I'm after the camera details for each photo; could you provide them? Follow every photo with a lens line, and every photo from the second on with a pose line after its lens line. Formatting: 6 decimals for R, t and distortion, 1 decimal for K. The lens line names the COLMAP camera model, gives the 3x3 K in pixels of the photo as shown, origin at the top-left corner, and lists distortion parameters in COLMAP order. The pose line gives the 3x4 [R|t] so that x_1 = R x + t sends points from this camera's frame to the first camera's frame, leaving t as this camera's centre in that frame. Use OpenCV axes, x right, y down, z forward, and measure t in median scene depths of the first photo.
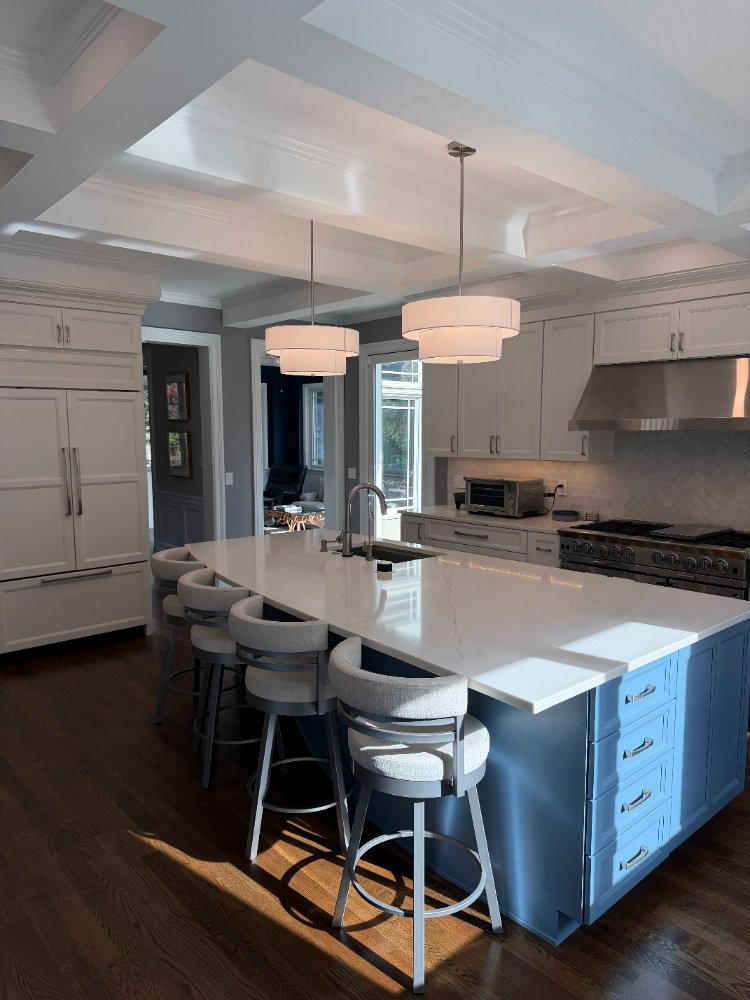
lens RADIAL K [[697.7, 0, 381.4], [0, 697.7, 505.4], [0, 0, 1]] dist [0.096751, -0.130459]
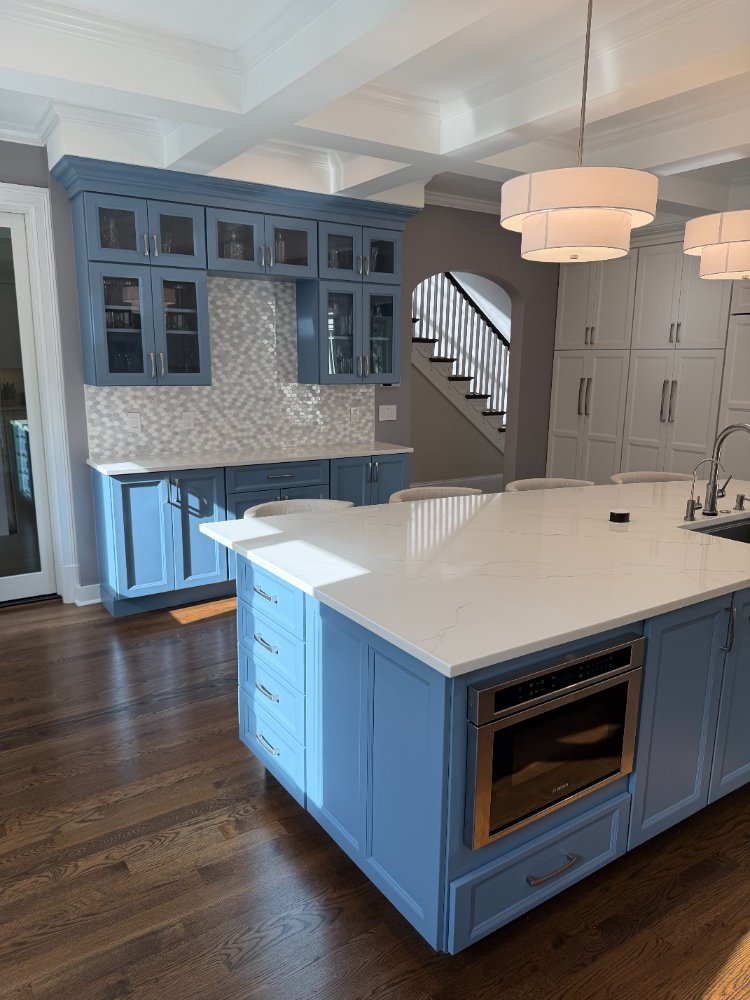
lens RADIAL K [[697.7, 0, 377.9], [0, 697.7, 504.2], [0, 0, 1]] dist [0.096751, -0.130459]
pose [[-0.145470, 0.198338, -0.969278, 0.594919], [-0.113385, 0.969903, 0.215483, -0.051513], [0.982844, 0.141248, -0.118603, 0.563545]]
